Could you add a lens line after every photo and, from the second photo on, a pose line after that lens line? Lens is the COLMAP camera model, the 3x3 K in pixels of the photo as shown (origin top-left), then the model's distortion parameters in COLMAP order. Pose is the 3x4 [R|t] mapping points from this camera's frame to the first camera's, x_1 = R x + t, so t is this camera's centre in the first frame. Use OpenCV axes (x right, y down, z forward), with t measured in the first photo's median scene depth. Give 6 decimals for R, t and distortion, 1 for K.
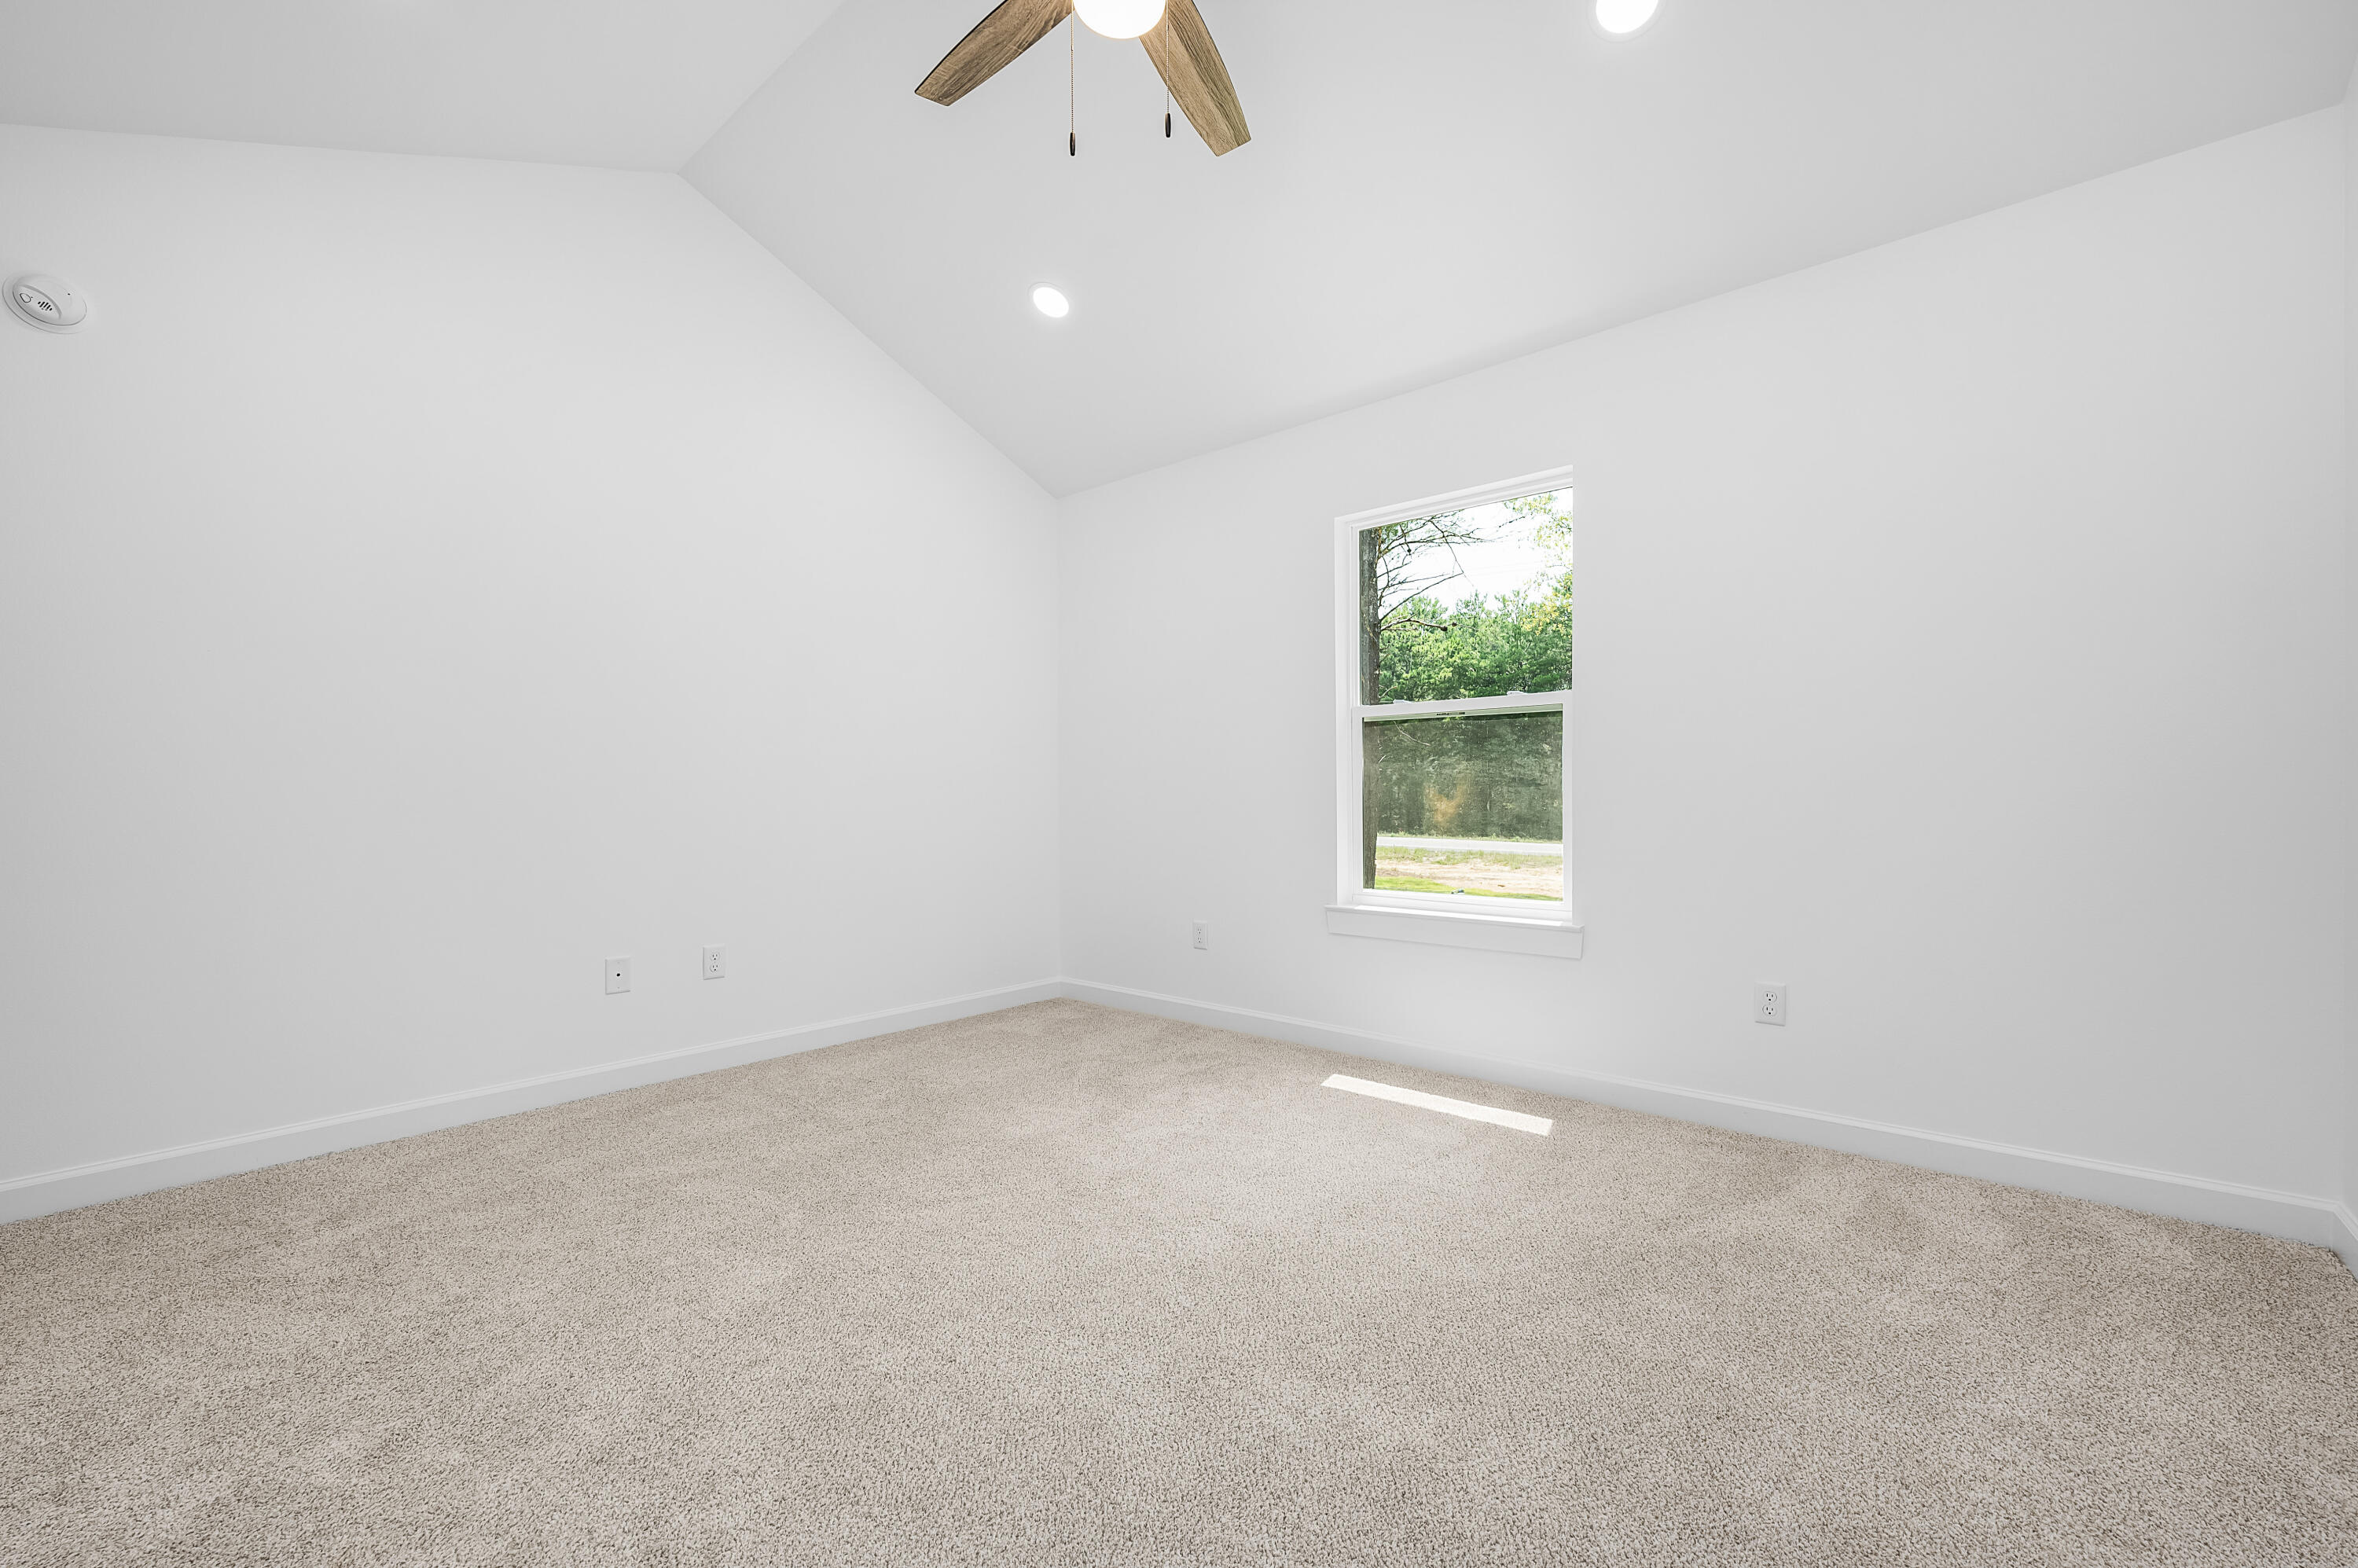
lens RADIAL K [[960.7, 0, 1192.2], [0, 960.7, 789.2], [0, 0, 1]] dist [-0.000361, 0.000009]
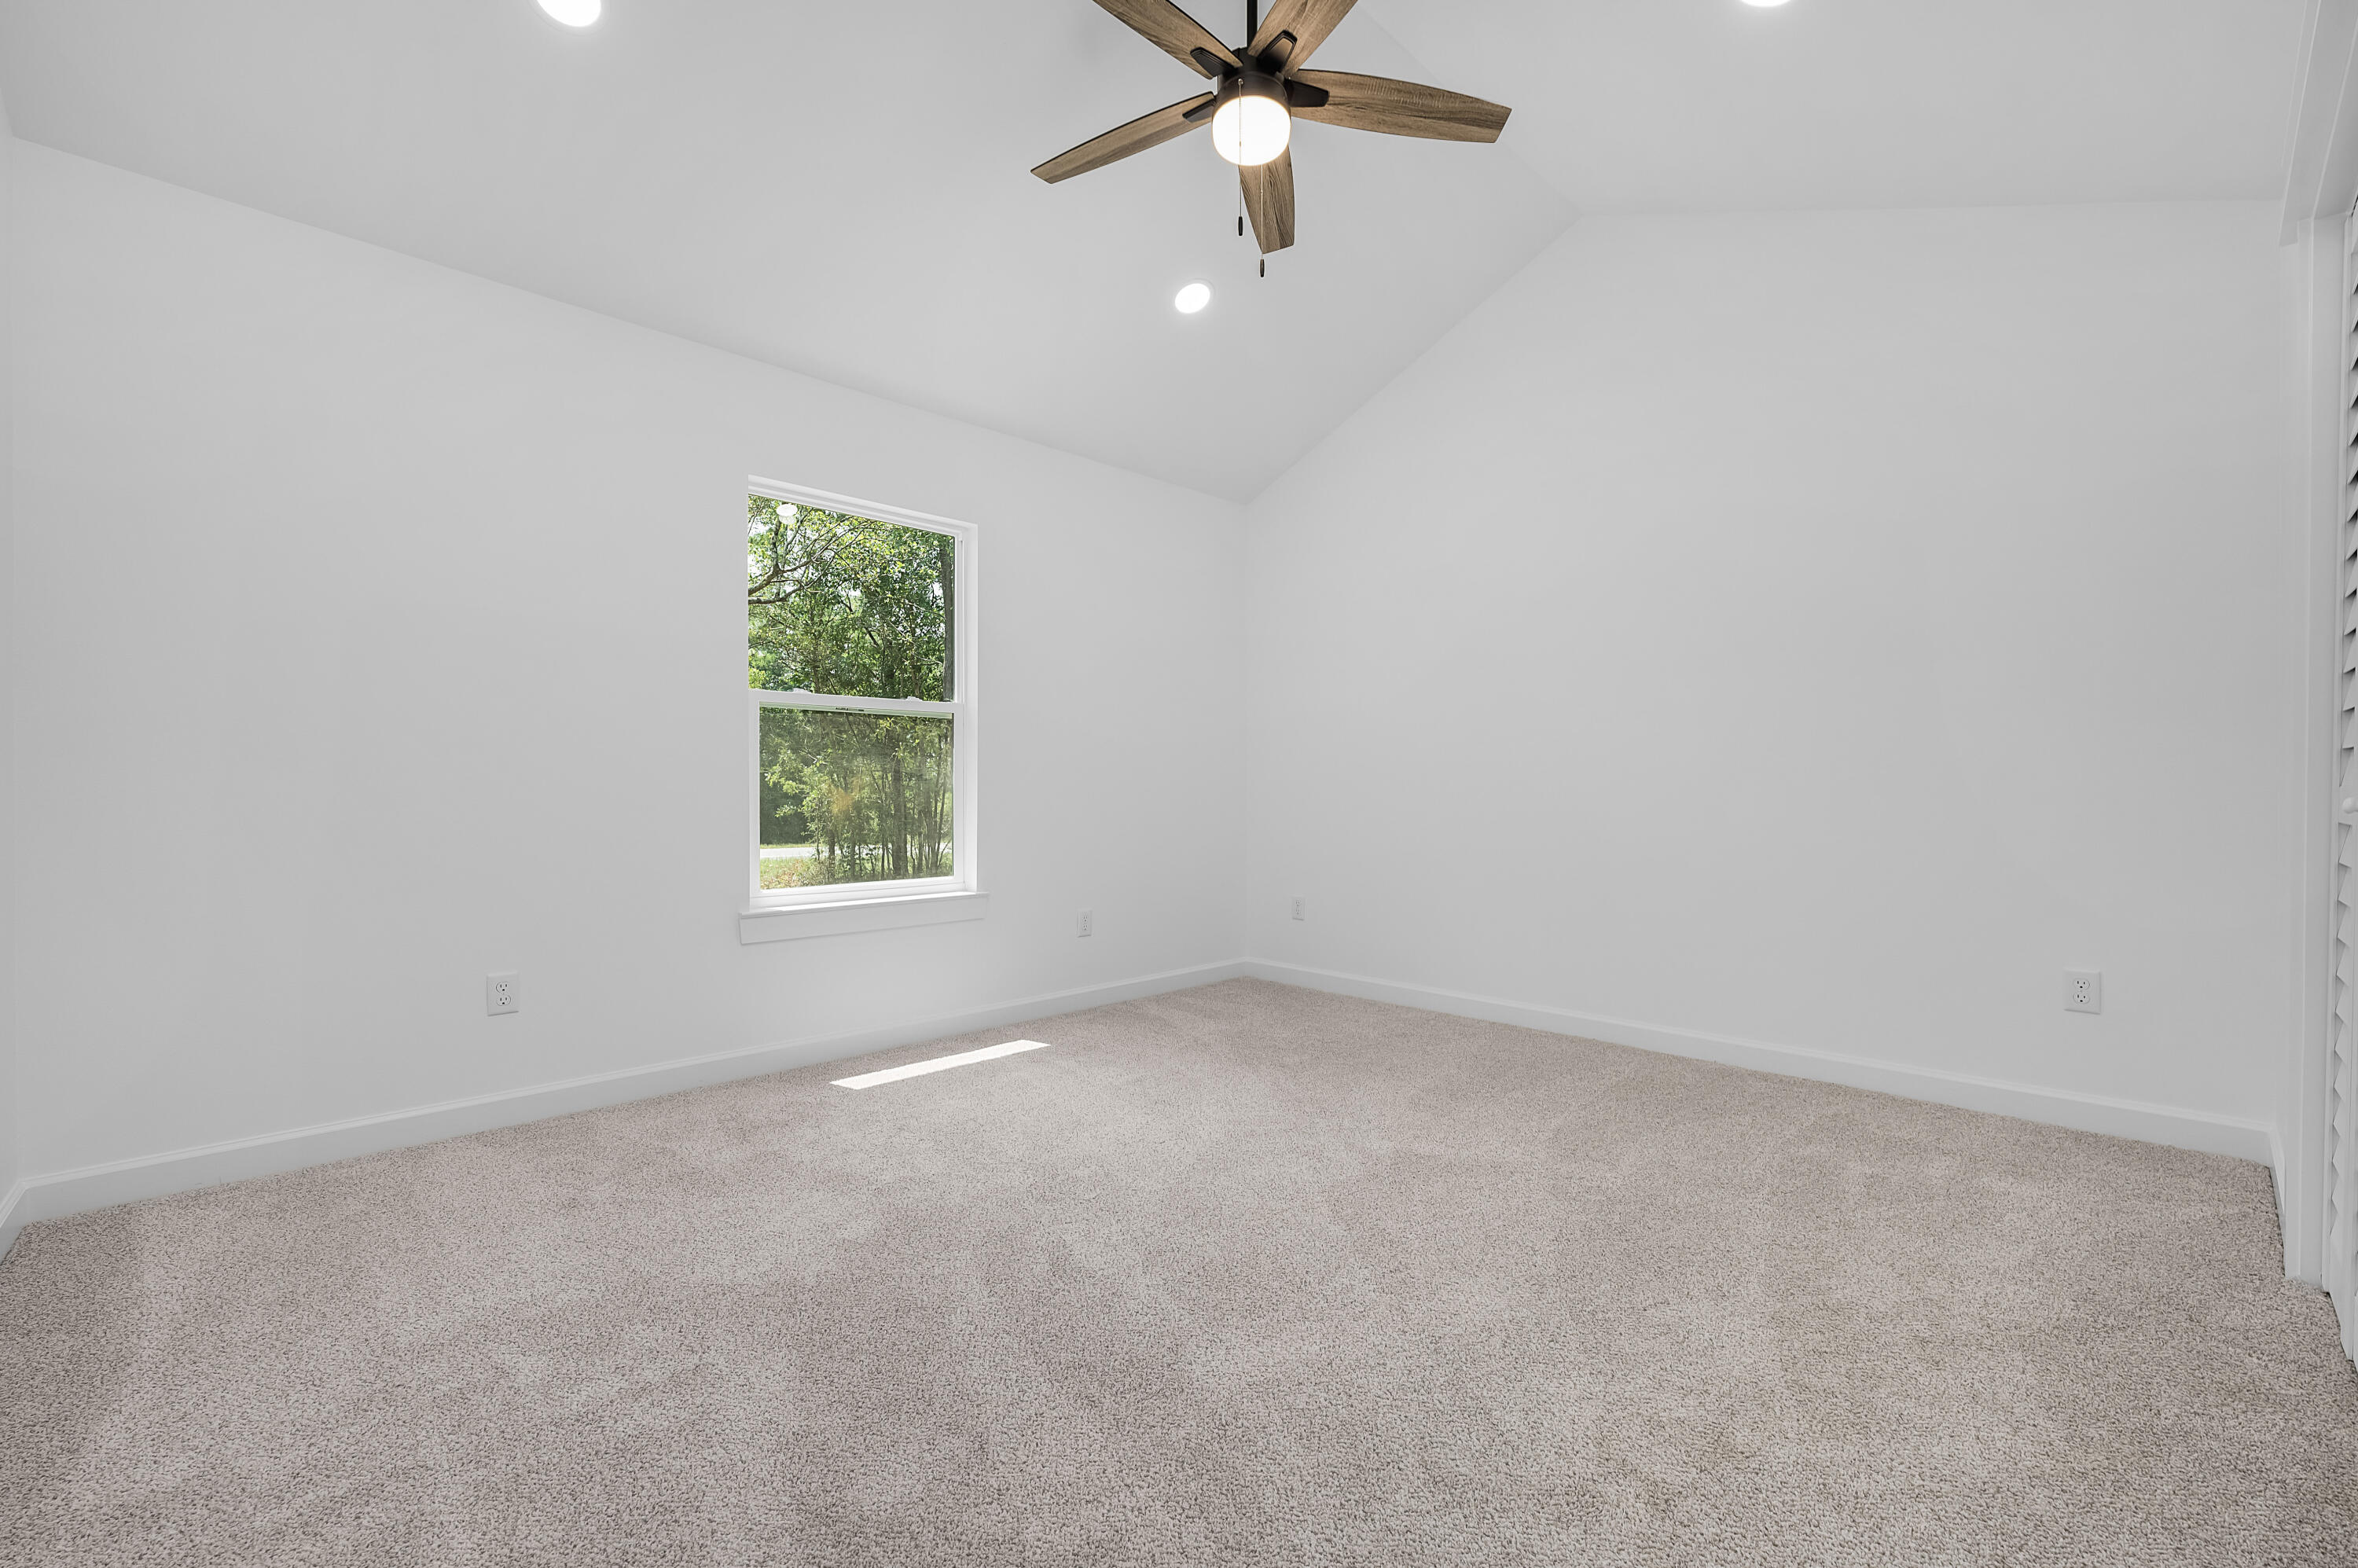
lens RADIAL K [[960.7, 0, 1192.2], [0, 960.7, 789.2], [0, 0, 1]] dist [-0.000361, 0.000009]
pose [[0.061641, 0.015900, 0.997972, -0.789775], [-0.008121, 0.999848, -0.015429, 0.022139], [-0.998065, -0.007153, 0.061761, 0.606227]]
